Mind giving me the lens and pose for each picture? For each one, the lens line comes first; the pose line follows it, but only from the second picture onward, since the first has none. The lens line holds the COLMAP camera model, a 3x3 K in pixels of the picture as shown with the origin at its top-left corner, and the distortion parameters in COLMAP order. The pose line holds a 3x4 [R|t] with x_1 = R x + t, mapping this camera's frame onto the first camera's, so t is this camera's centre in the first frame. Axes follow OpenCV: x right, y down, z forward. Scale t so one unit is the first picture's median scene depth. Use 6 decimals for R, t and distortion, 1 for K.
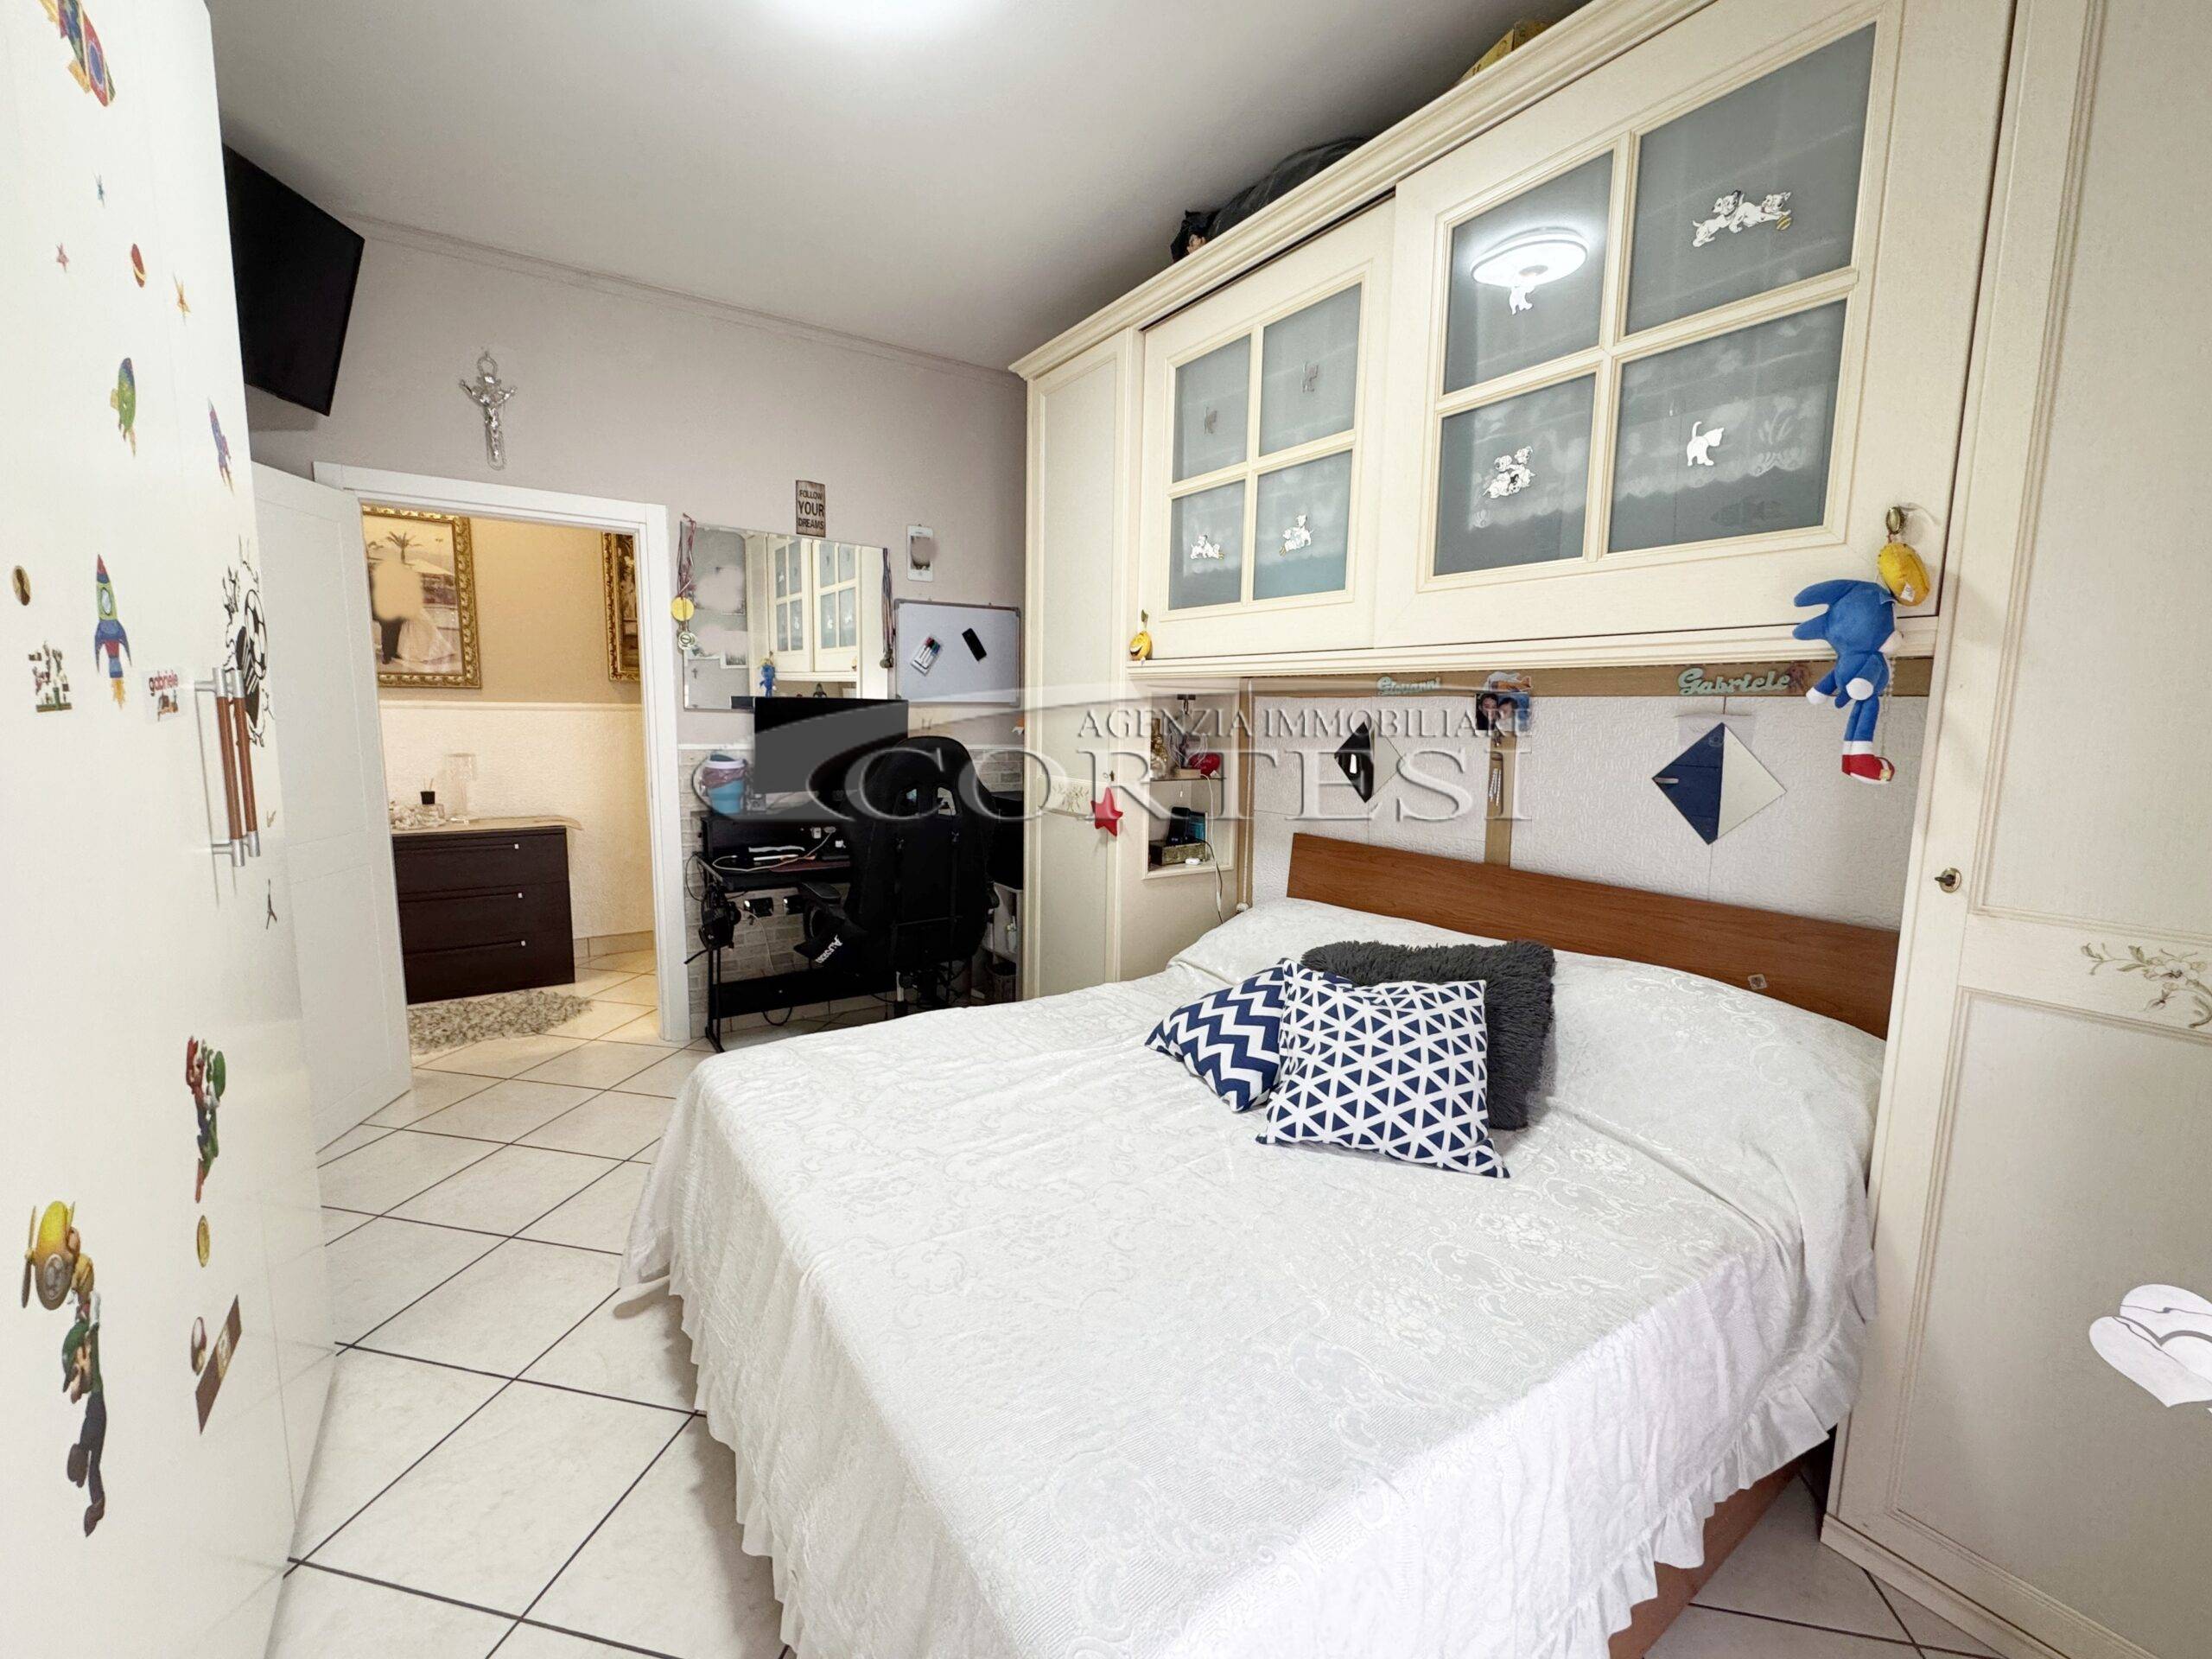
lens RADIAL K [[916.5, 0, 1098.1], [0, 916.5, 829.7], [0, 0, 1]] dist [-0.001828, -0.000067]
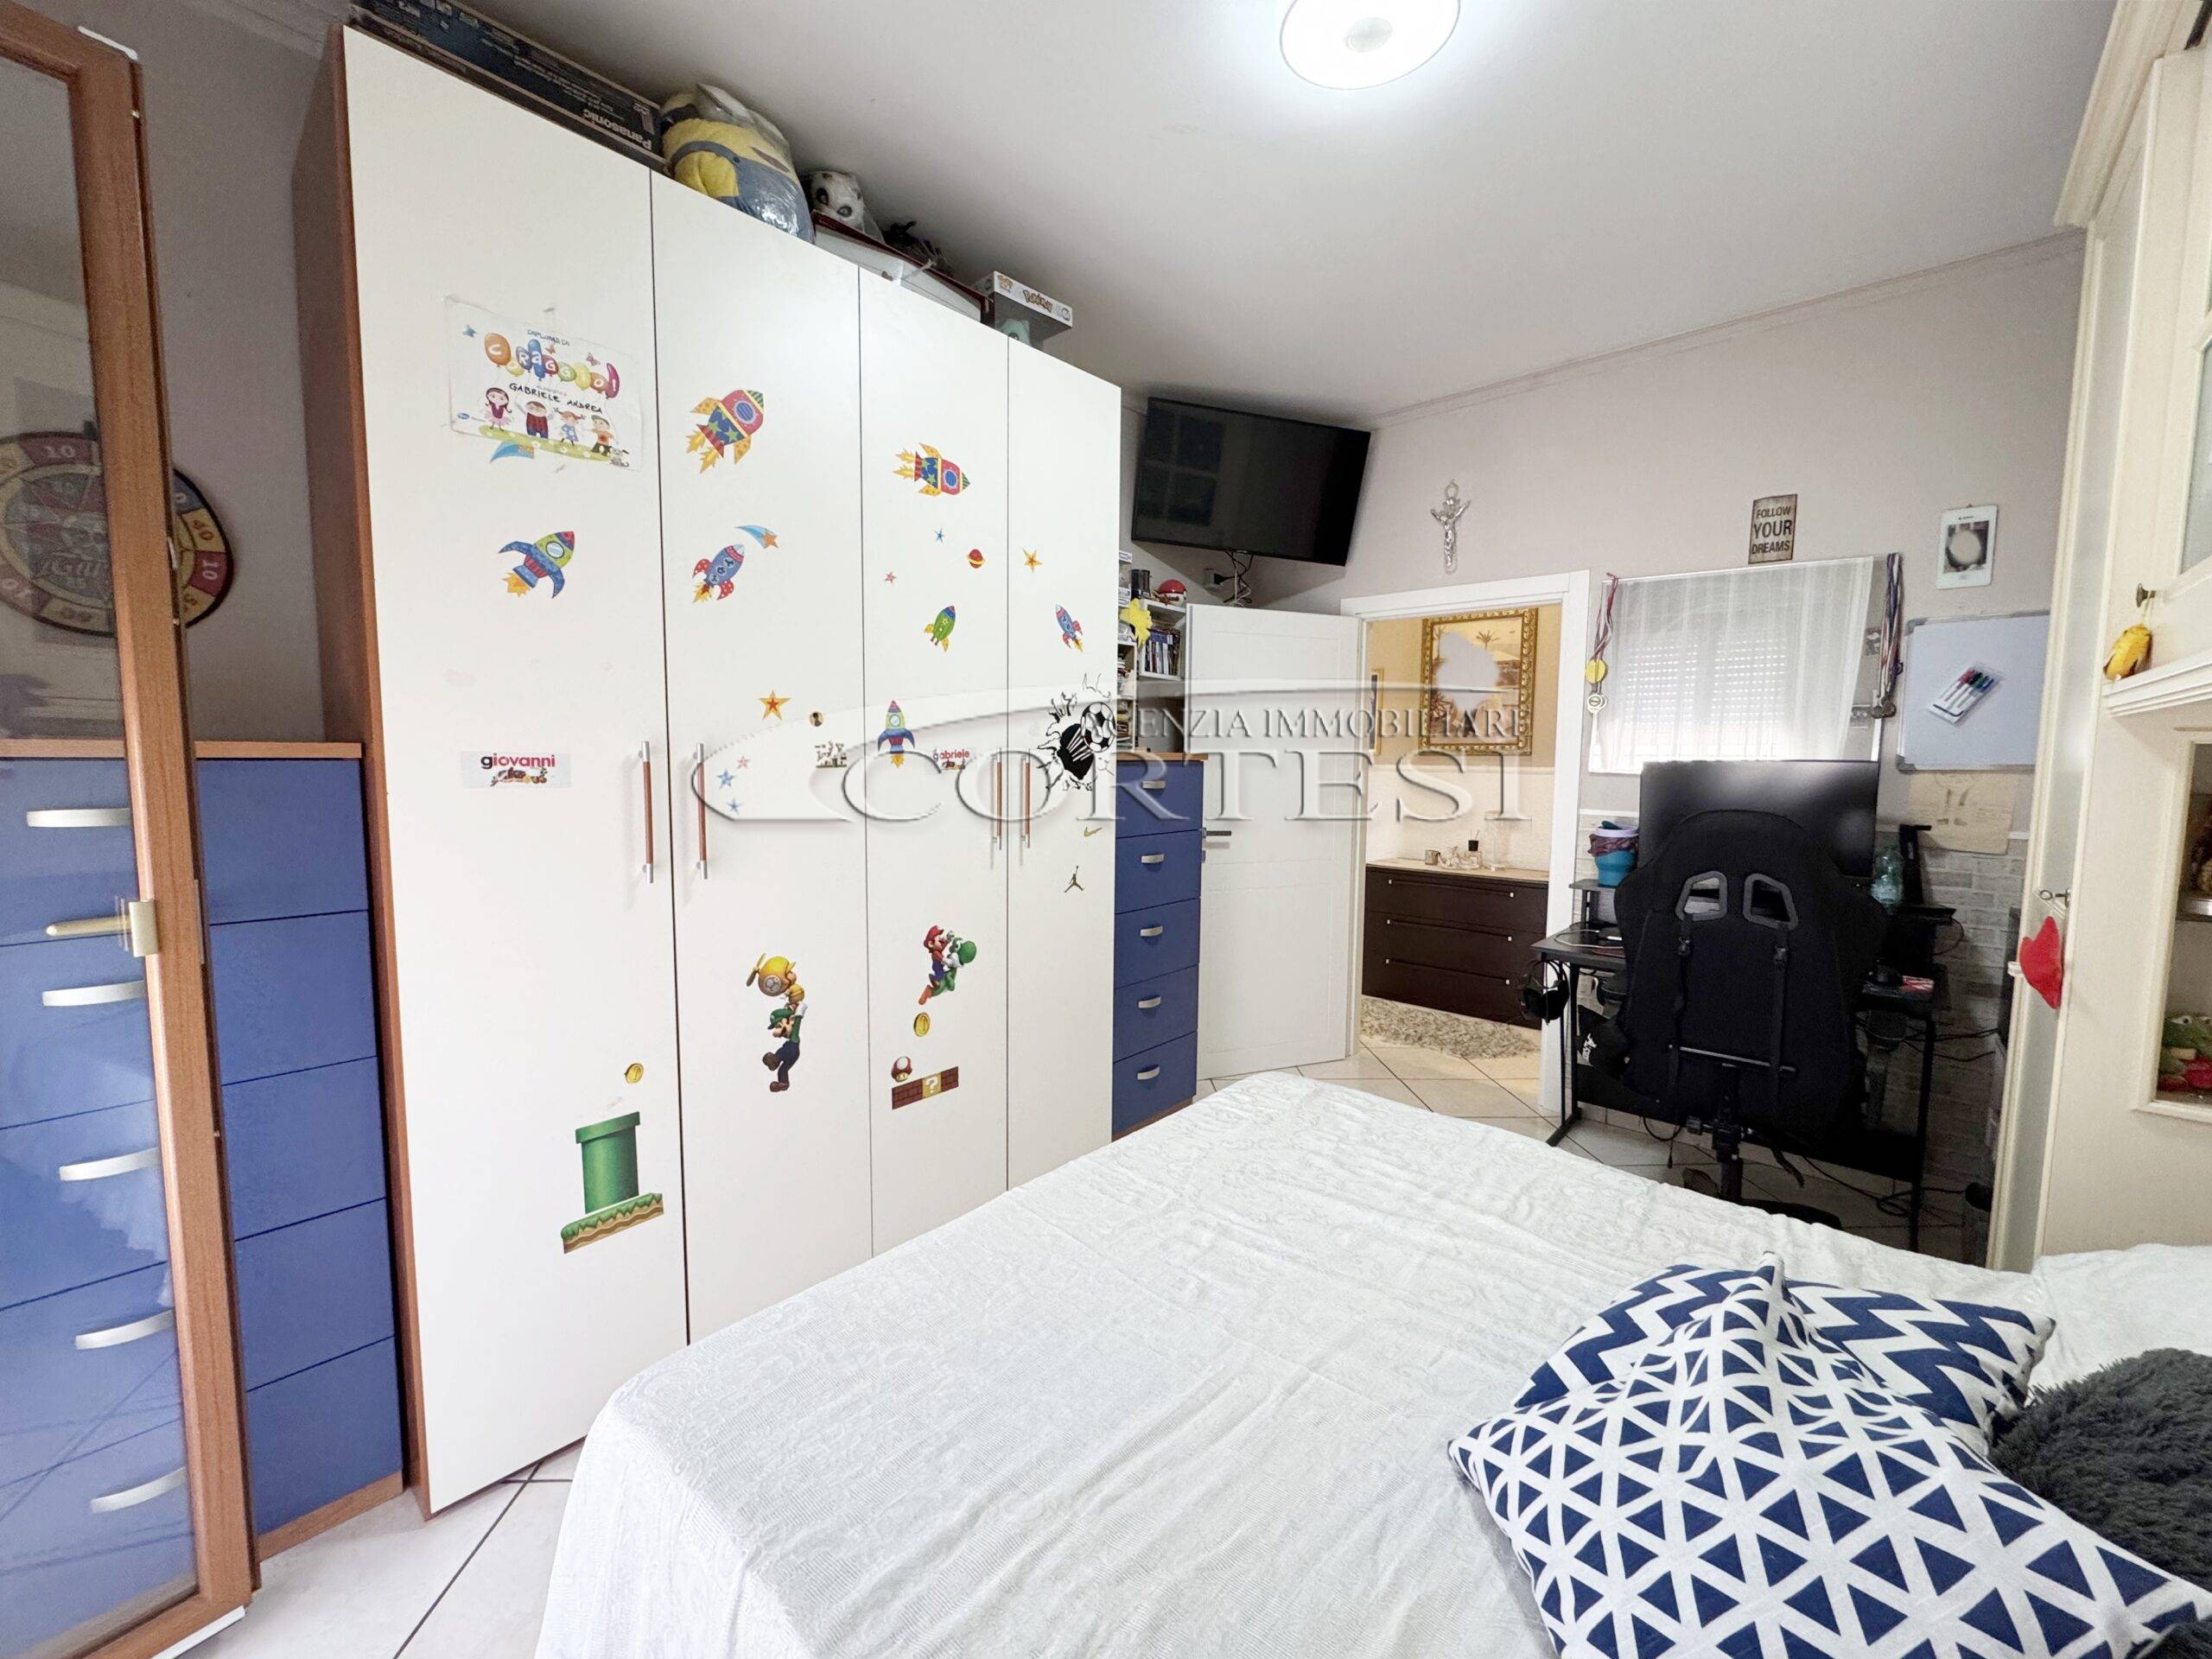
lens RADIAL K [[888.7, 0, 1106.0], [0, 888.7, 829.5], [0, 0, 1]] dist [0.001077, -0.000119]
pose [[0.236891, 0.065740, -0.969309, 0.397592], [-0.134381, 0.990335, 0.034324, -0.041921], [0.962198, 0.122125, 0.243436, 0.330267]]
